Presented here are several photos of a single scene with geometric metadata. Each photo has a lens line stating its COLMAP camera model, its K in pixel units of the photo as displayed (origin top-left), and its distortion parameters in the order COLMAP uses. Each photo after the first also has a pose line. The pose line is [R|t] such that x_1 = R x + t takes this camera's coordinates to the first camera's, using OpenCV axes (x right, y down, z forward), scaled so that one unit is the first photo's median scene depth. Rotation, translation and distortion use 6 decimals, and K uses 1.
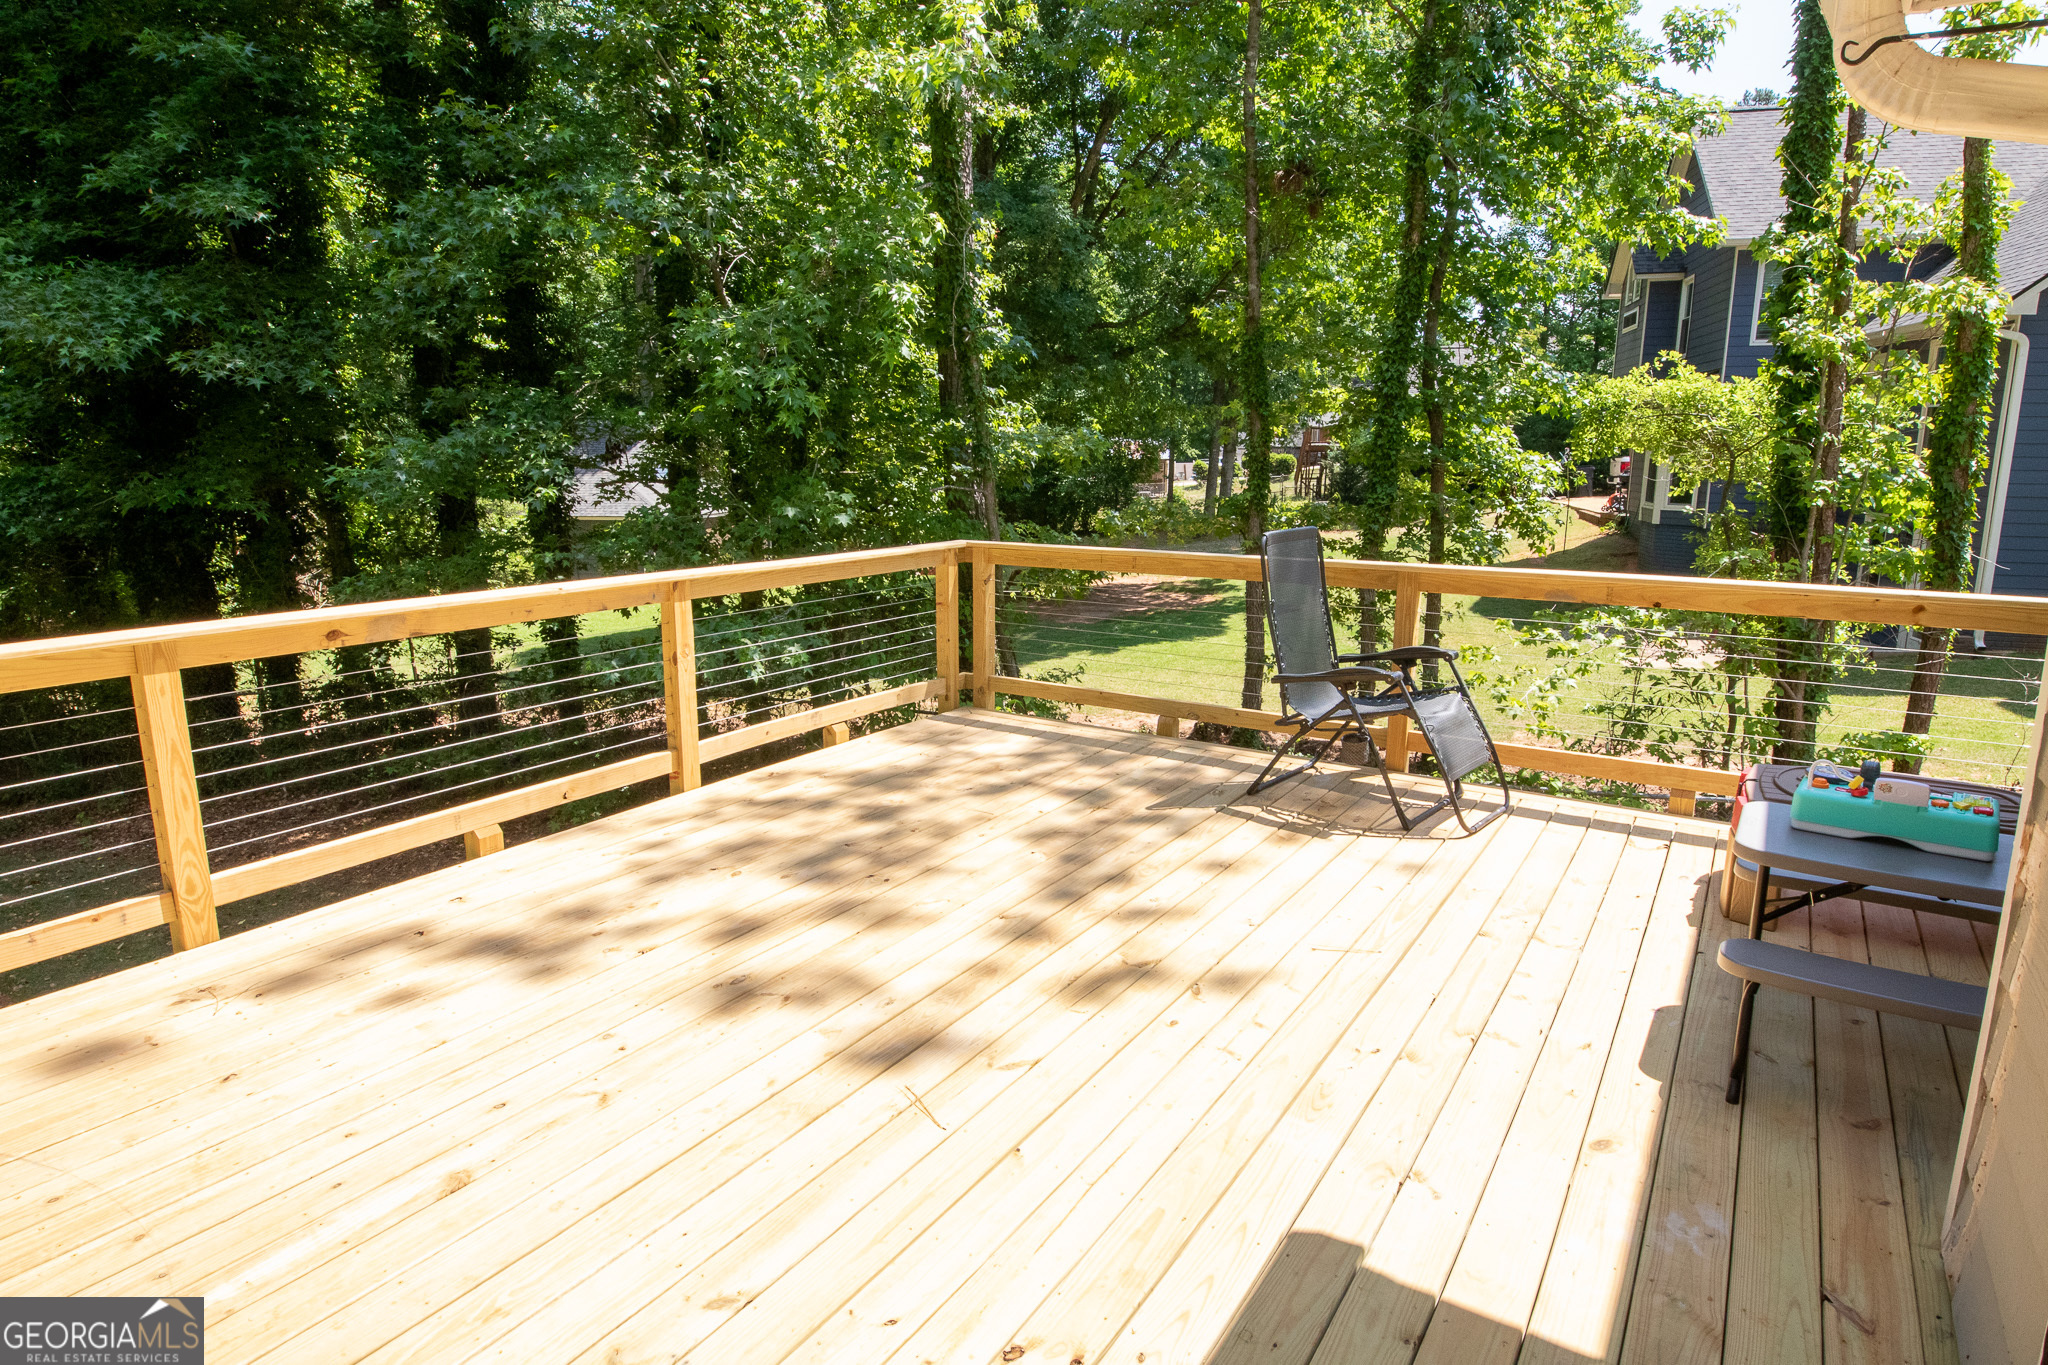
lens RADIAL K [[1144.4, 0, 1046.1], [0, 1144.4, 676.8], [0, 0, 1]] dist [0.000093, -0.001518]
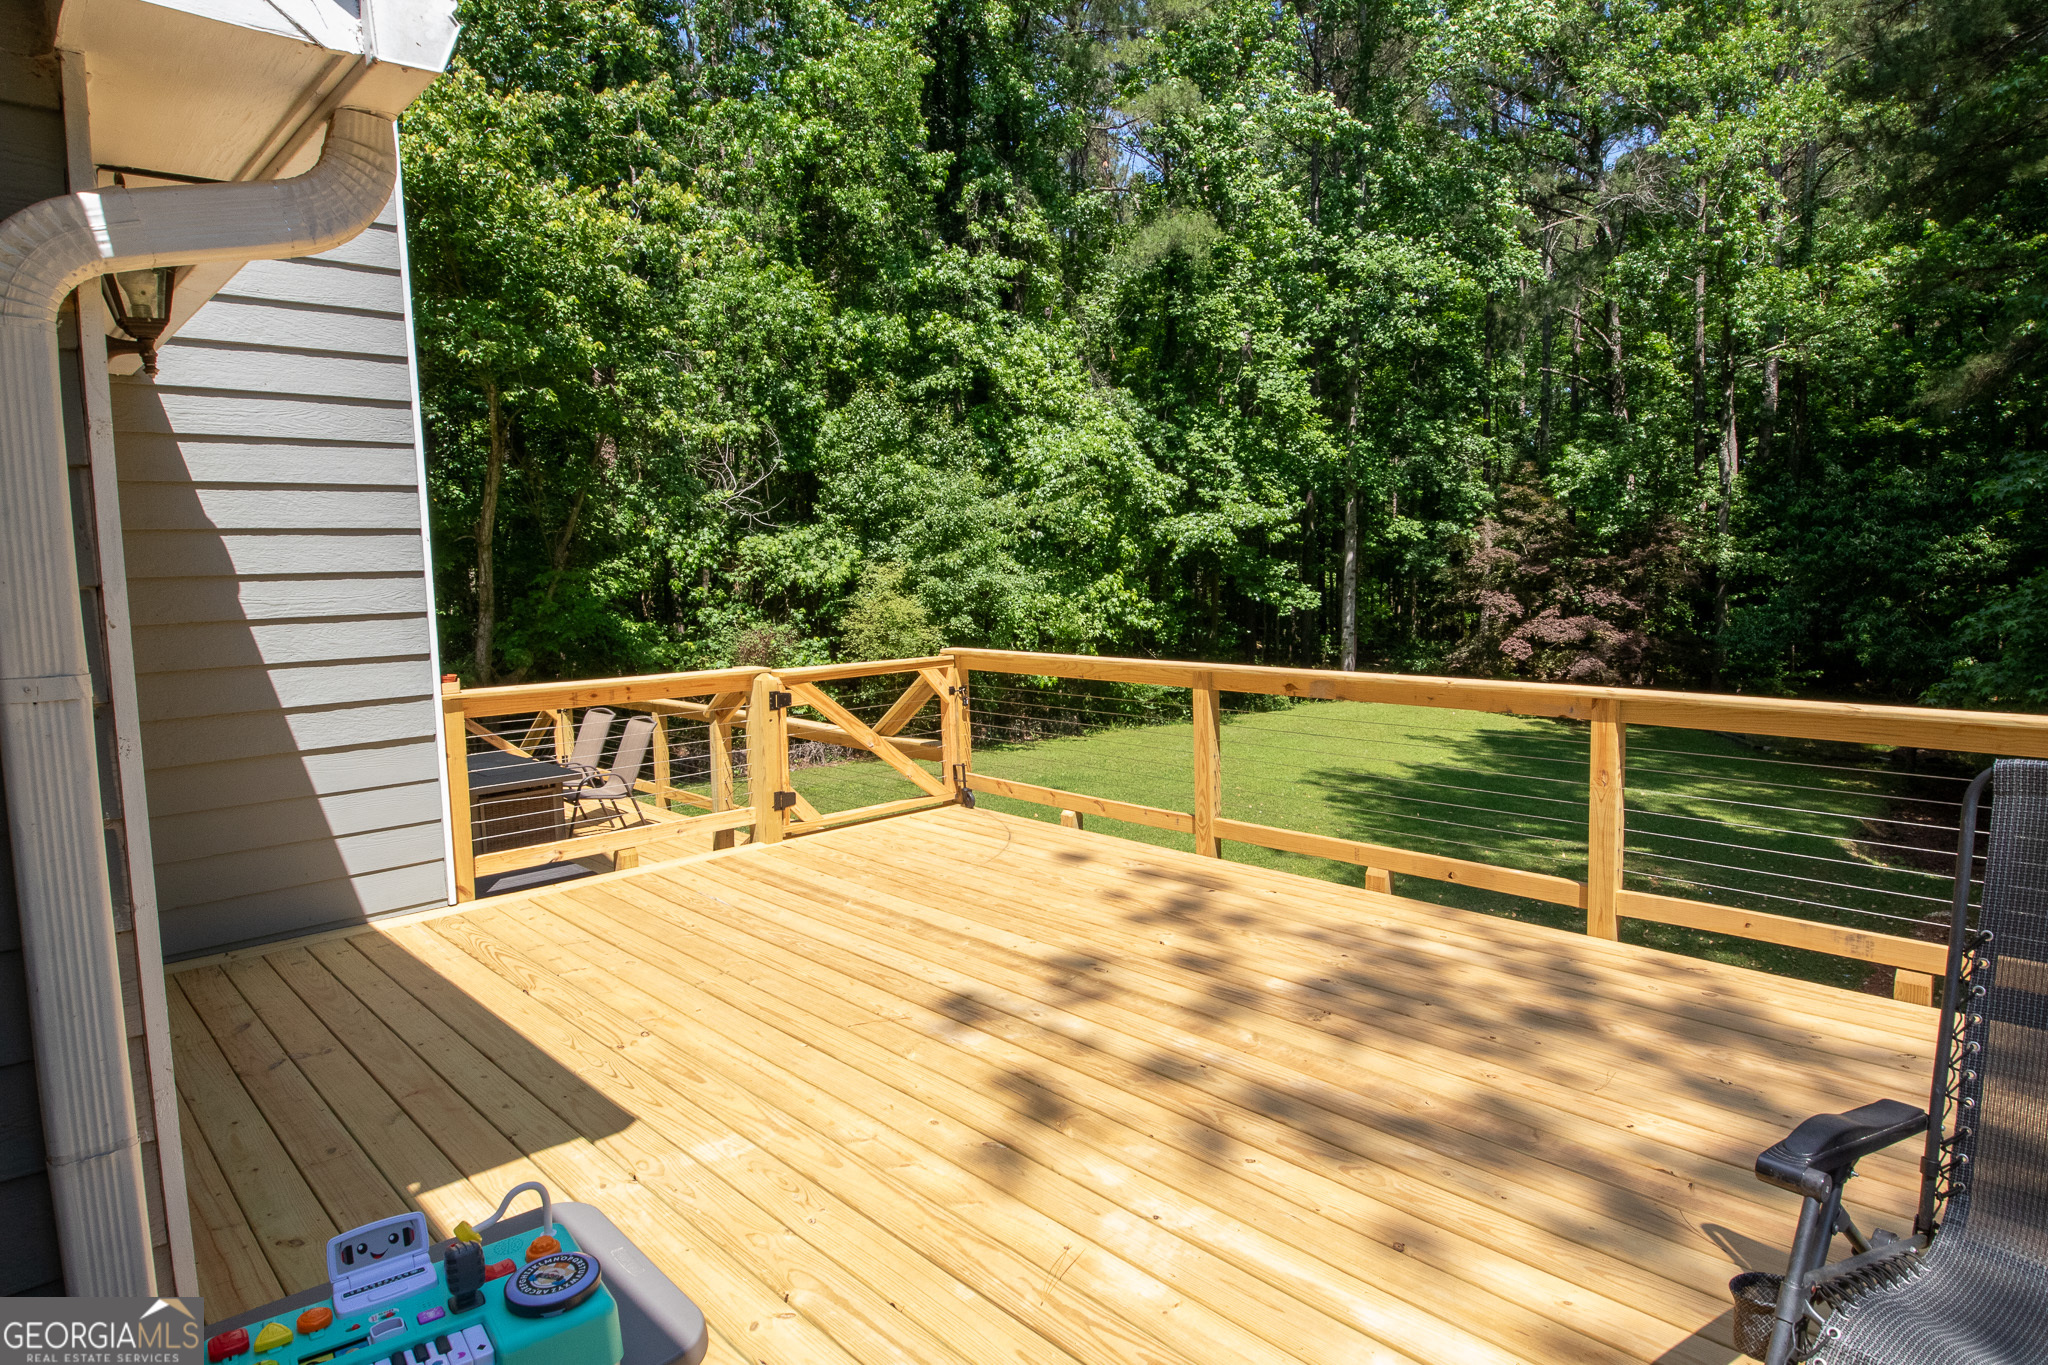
lens RADIAL K [[1144.4, 0, 1046.1], [0, 1144.4, 676.8], [0, 0, 1]] dist [0.000093, -0.001518]
pose [[-0.228566, 0.098649, -0.968517, 0.769654], [-0.181788, 0.973030, 0.142009, -0.179481], [0.956405, 0.208523, -0.204468, 0.906901]]
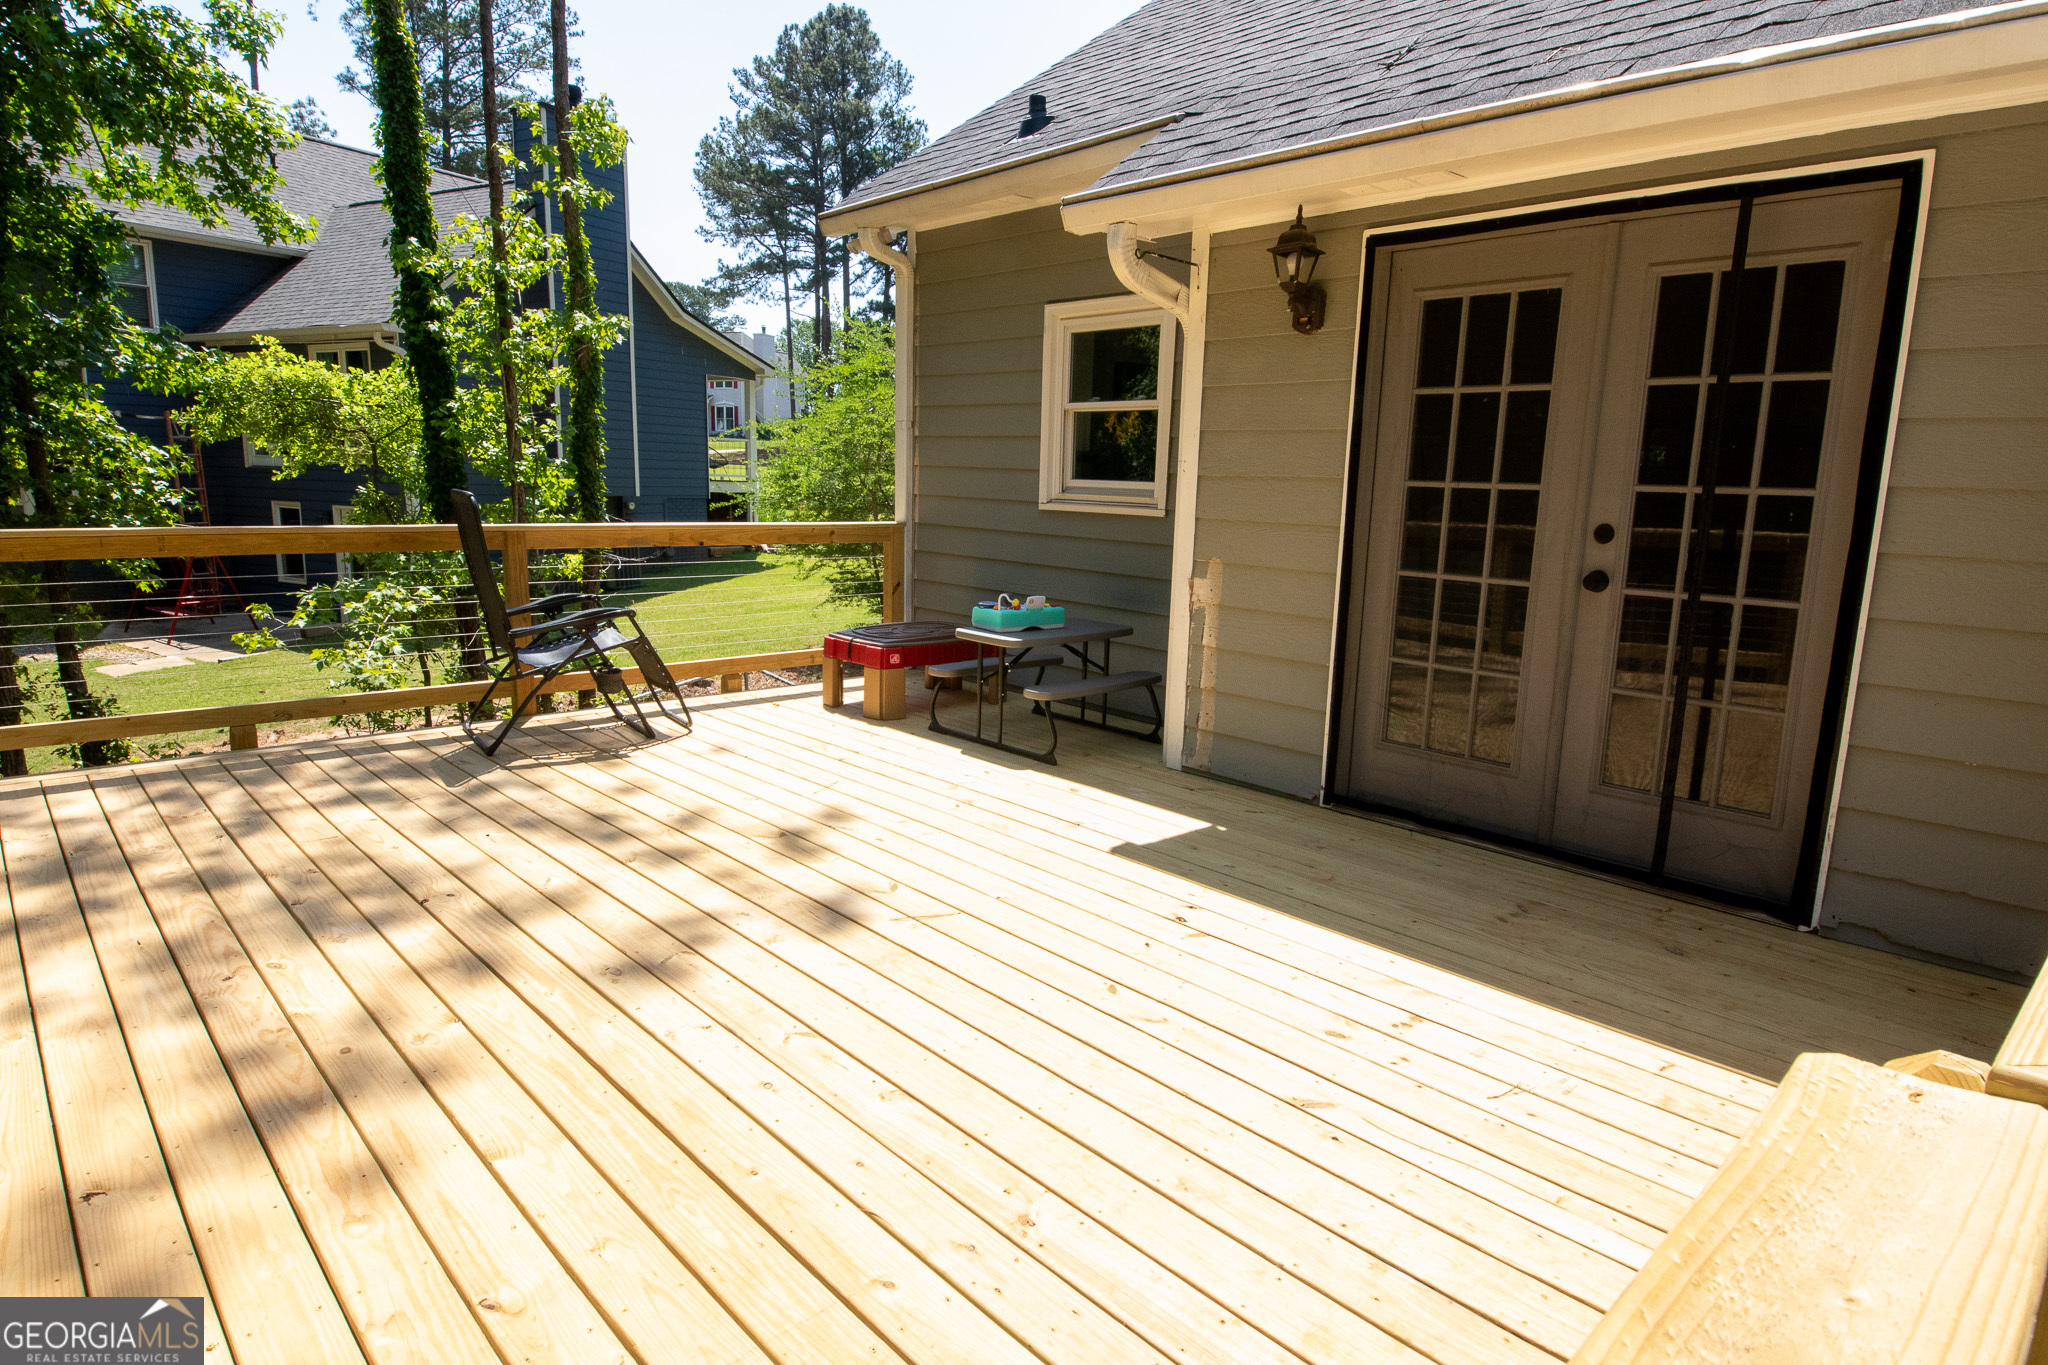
lens RADIAL K [[1144.4, 0, 1046.1], [0, 1144.4, 676.8], [0, 0, 1]] dist [0.000093, -0.001518]
pose [[0.243956, -0.168350, 0.955062, -0.801575], [0.167631, 0.977313, 0.129454, -0.014576], [-0.955189, 0.128517, 0.266642, 0.322818]]
